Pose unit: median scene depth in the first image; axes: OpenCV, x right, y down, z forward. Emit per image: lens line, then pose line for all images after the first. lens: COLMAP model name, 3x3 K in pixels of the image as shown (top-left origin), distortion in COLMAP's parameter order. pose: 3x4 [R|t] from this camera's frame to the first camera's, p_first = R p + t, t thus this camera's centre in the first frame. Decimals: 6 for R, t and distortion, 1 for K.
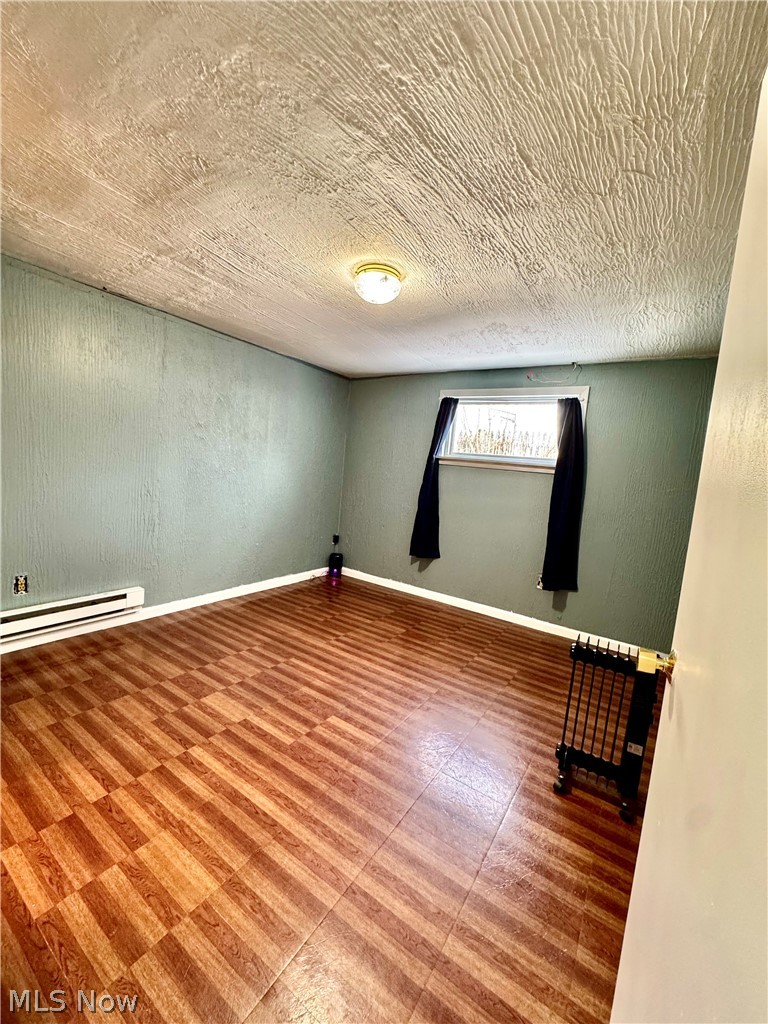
lens RADIAL K [[410.1, 0, 385.3], [0, 410.1, 511.9], [0, 0, 1]] dist [-0.002949, -0.000195]
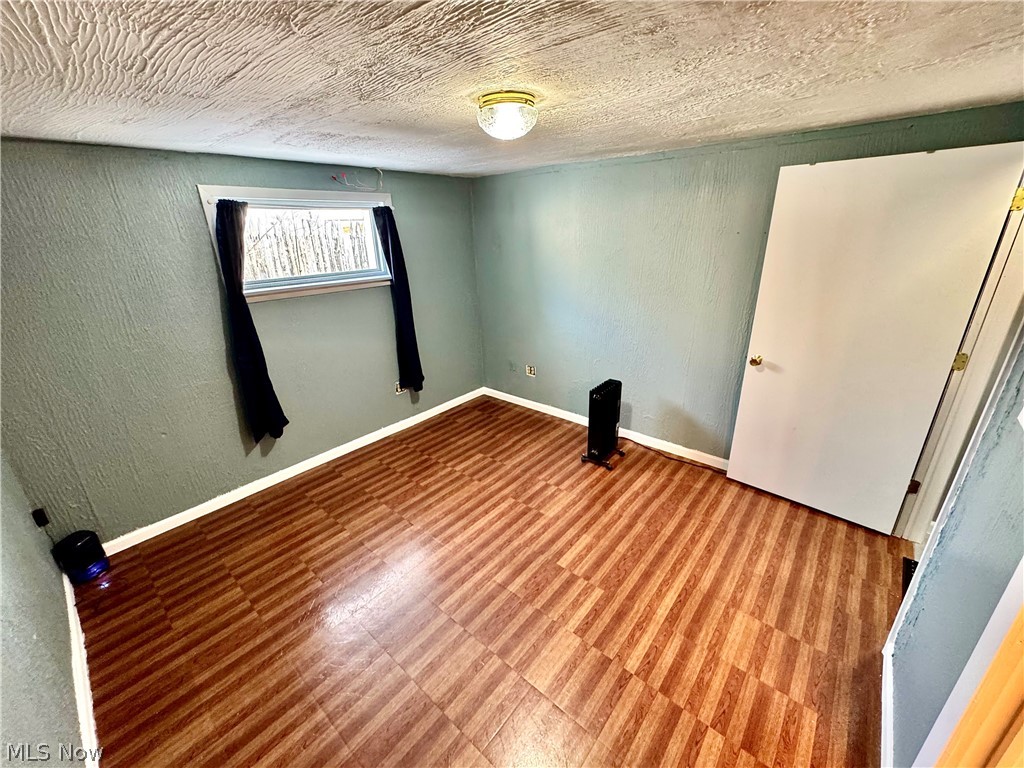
lens RADIAL K [[410.1, 0, 513.1], [0, 410.1, 382.9], [0, 0, 1]] dist [-0.002949, -0.000195]
pose [[0.118037, -0.434101, 0.893098, -0.672703], [0.147635, 0.897061, 0.416515, -0.304810], [-0.981973, 0.082688, 0.169974, 0.652581]]
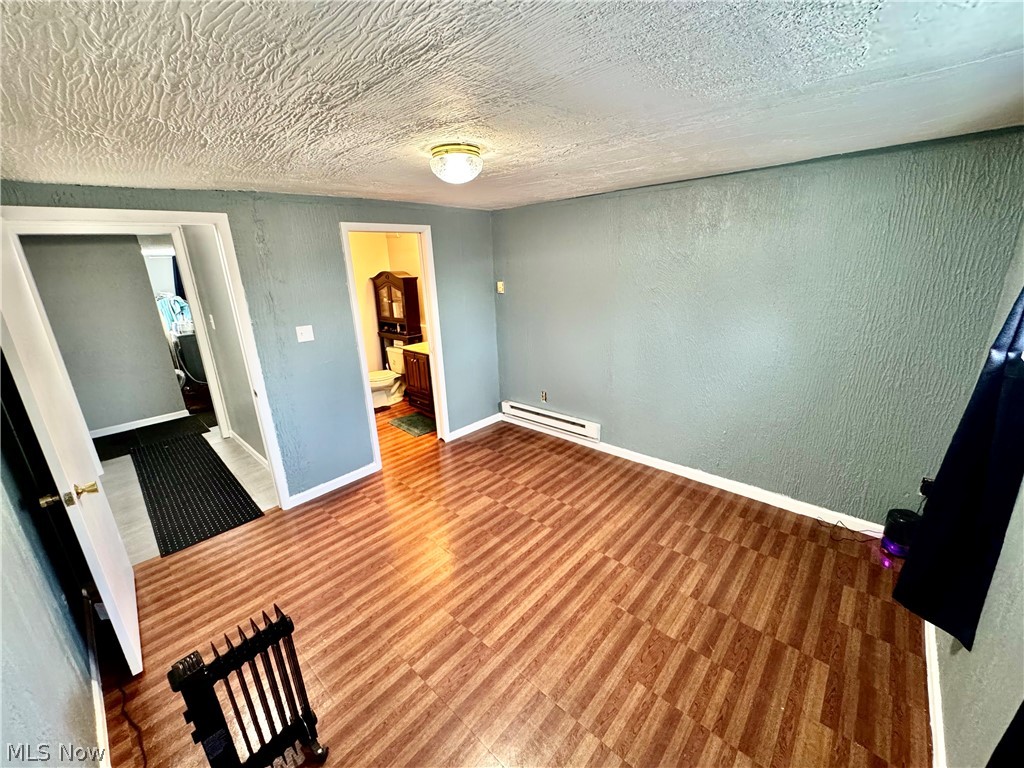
lens RADIAL K [[410.1, 0, 513.1], [0, 410.1, 382.9], [0, 0, 1]] dist [-0.002949, -0.000195]
pose [[-0.150739, 0.206607, -0.966743, 0.675340], [-0.077436, 0.972444, 0.219900, -0.212005], [0.985536, 0.108009, -0.130586, 0.936743]]
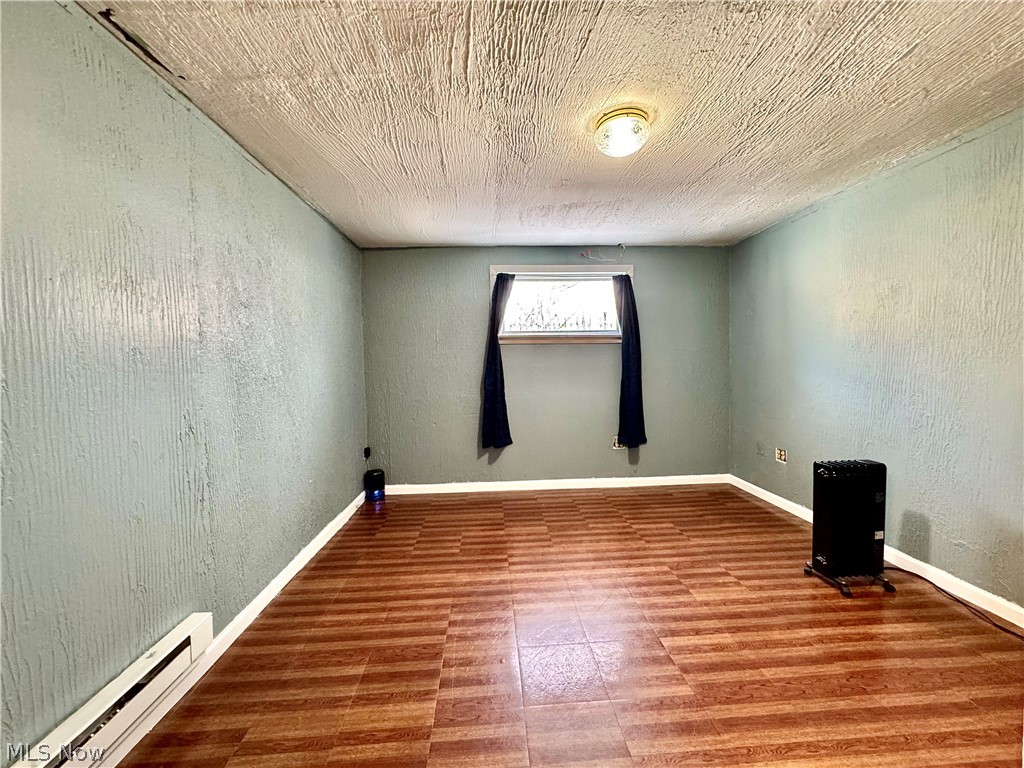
lens RADIAL K [[410.4, 0, 512.0], [0, 410.4, 384.0], [0, 0, 1]] dist [-0.002375, -0.000470]
pose [[0.794387, -0.132003, 0.592896, -0.580576], [0.153205, 0.988085, 0.014718, -0.051566], [-0.587774, 0.079143, 0.805145, 0.342810]]
